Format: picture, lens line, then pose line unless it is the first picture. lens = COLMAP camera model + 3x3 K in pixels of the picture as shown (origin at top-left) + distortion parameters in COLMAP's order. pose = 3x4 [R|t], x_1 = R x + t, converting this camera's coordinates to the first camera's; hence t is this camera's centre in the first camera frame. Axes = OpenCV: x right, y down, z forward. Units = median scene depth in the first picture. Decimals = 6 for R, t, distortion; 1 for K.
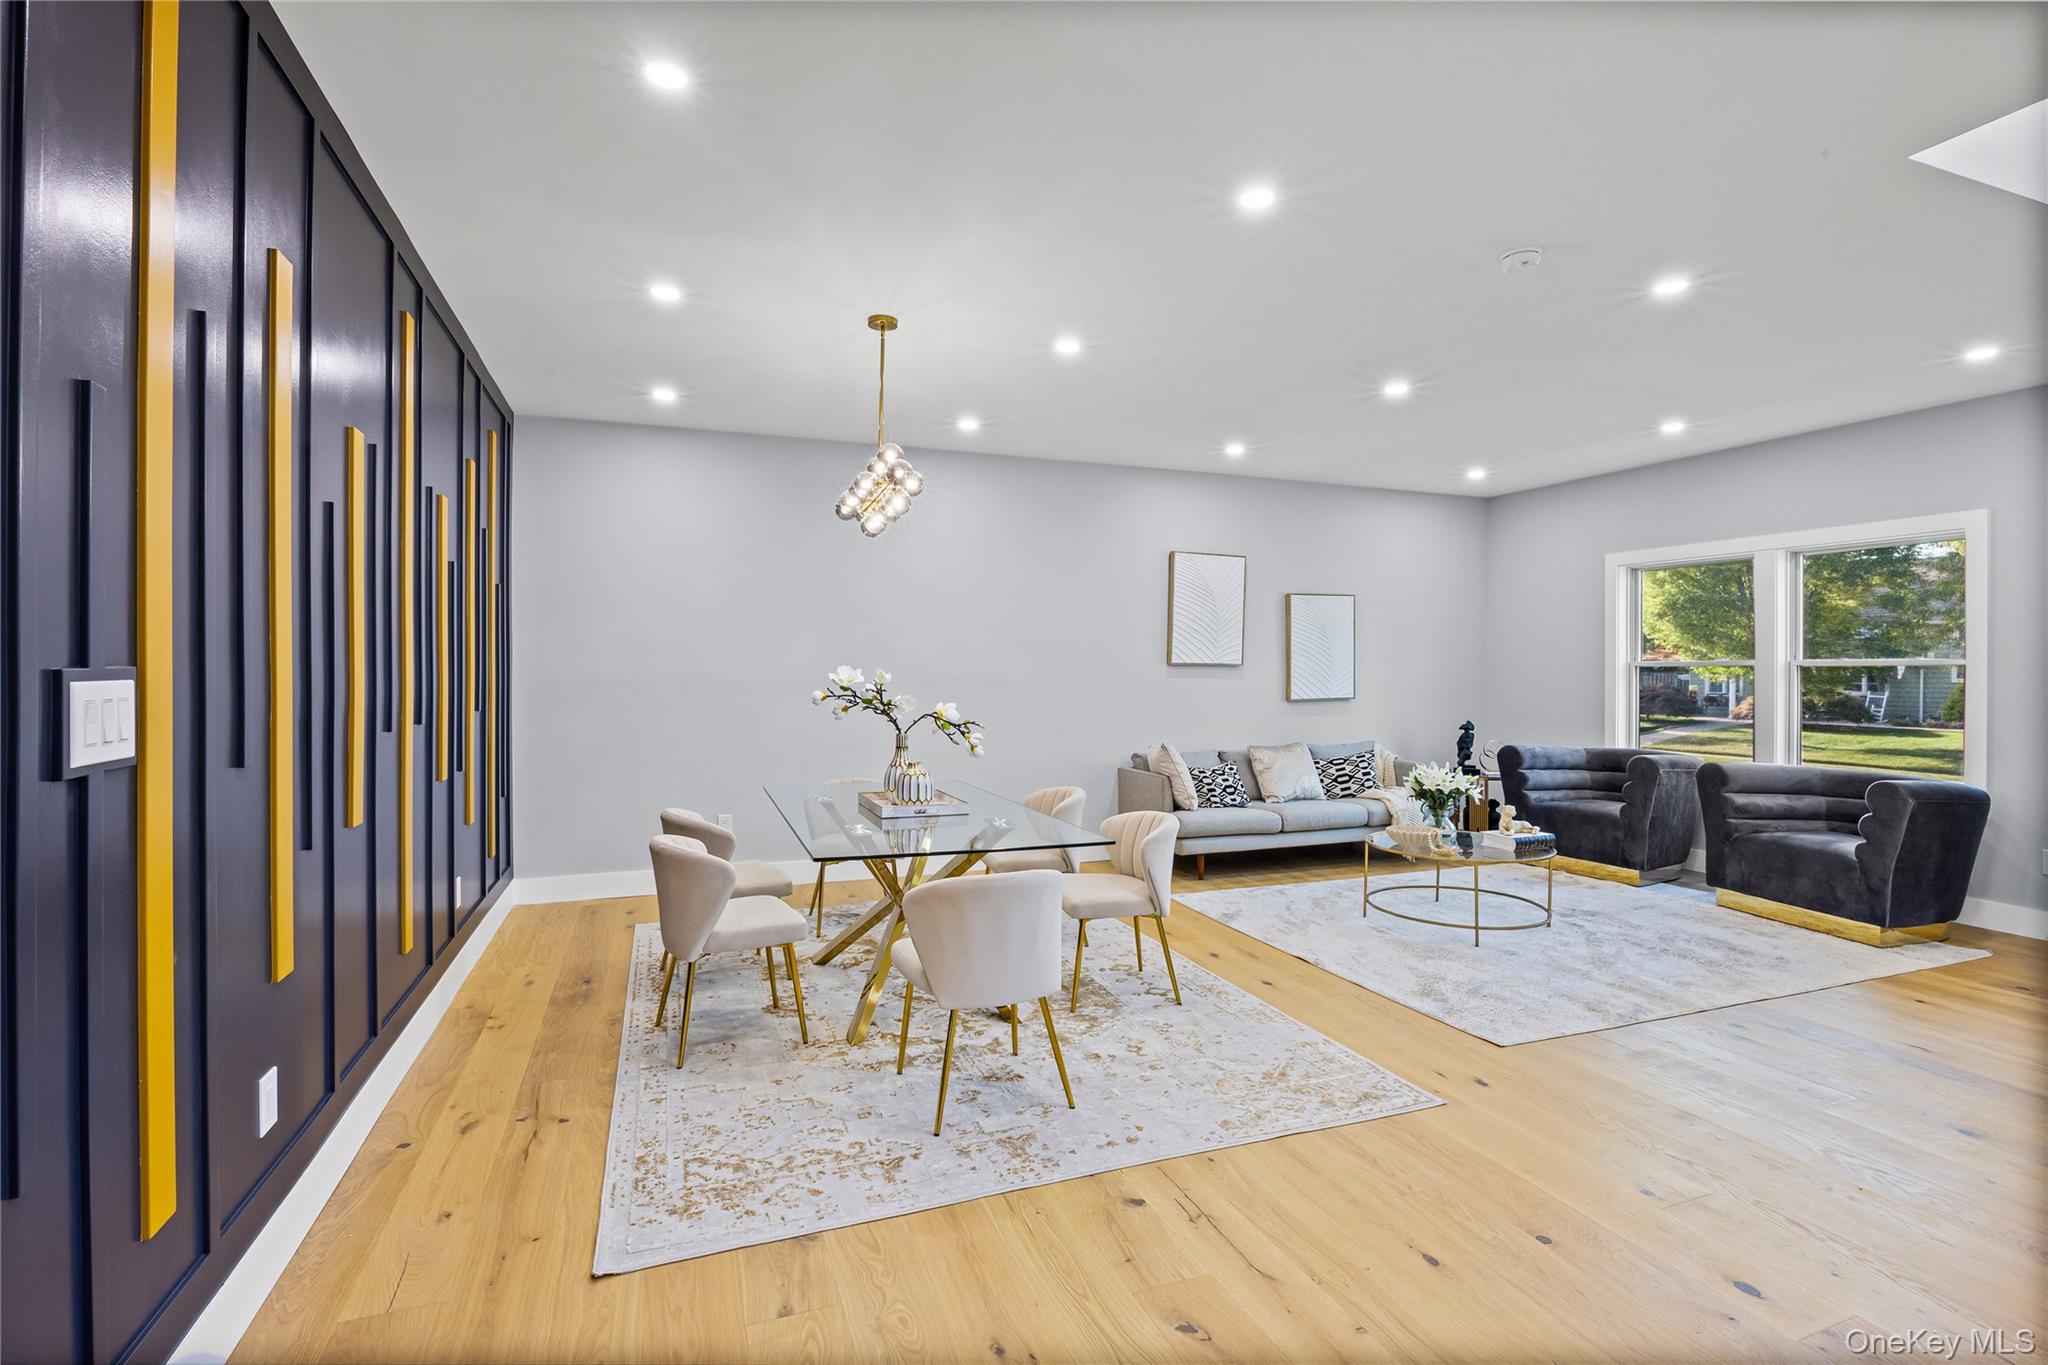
lens RADIAL K [[950.1, 0, 1030.7], [0, 950.1, 676.9], [0, 0, 1]] dist [-0.007437, 0.000953]
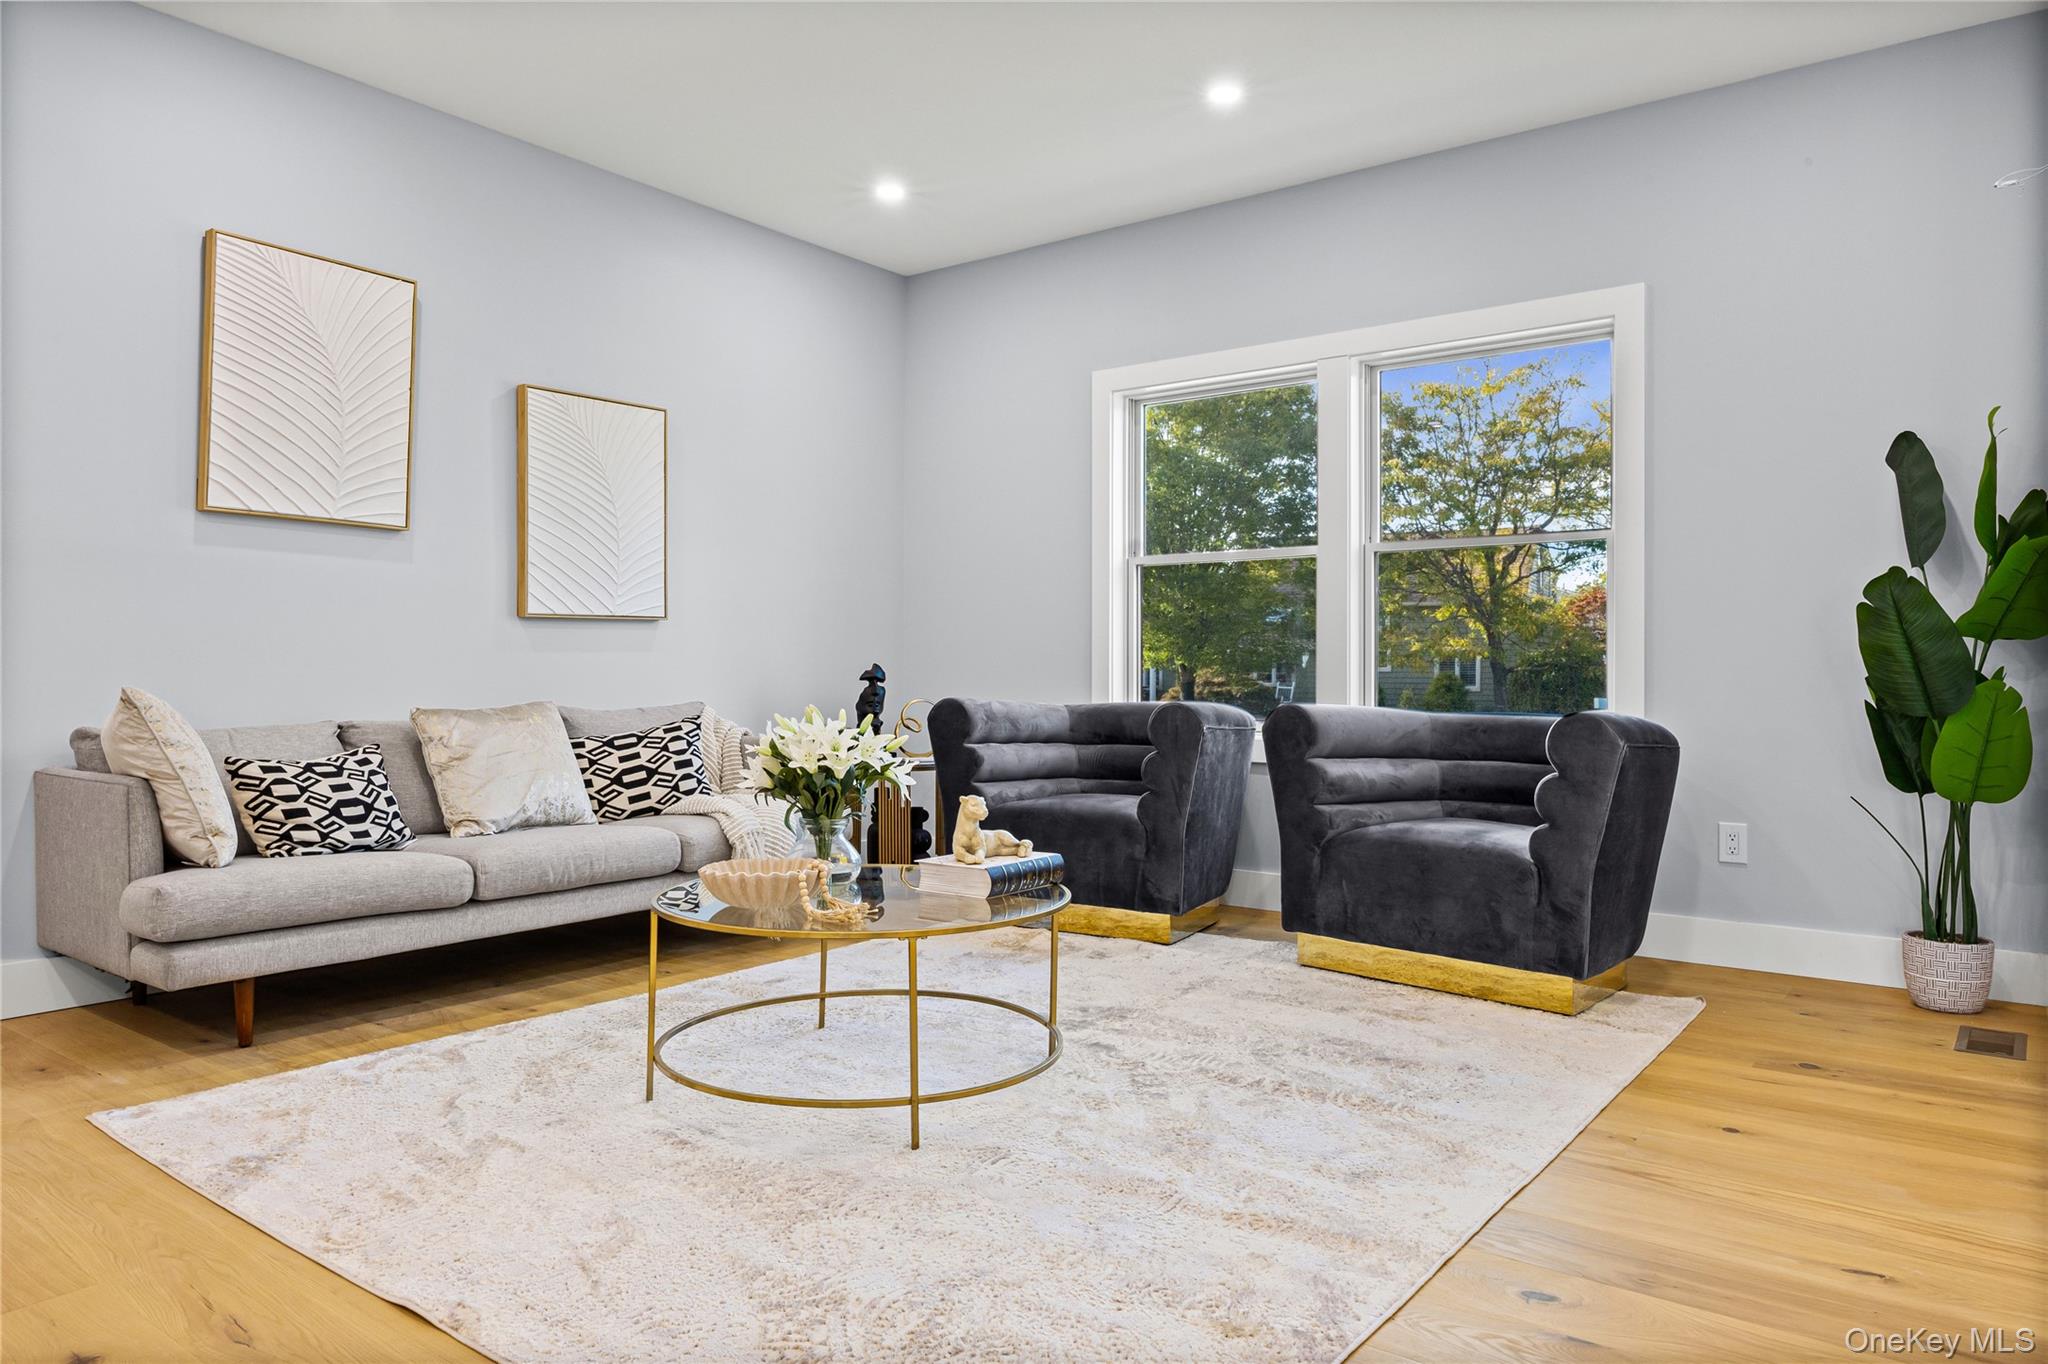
lens RADIAL K [[1323.9, 0, 1023.7], [0, 1323.9, 676.6], [0, 0, 1]] dist [-0.003457, 0.000563]
pose [[0.849825, -0.001004, 0.527064, 0.170862], [0.002730, 0.999993, -0.002497, 0.069461], [-0.527058, 0.003561, 0.849822, 0.396159]]
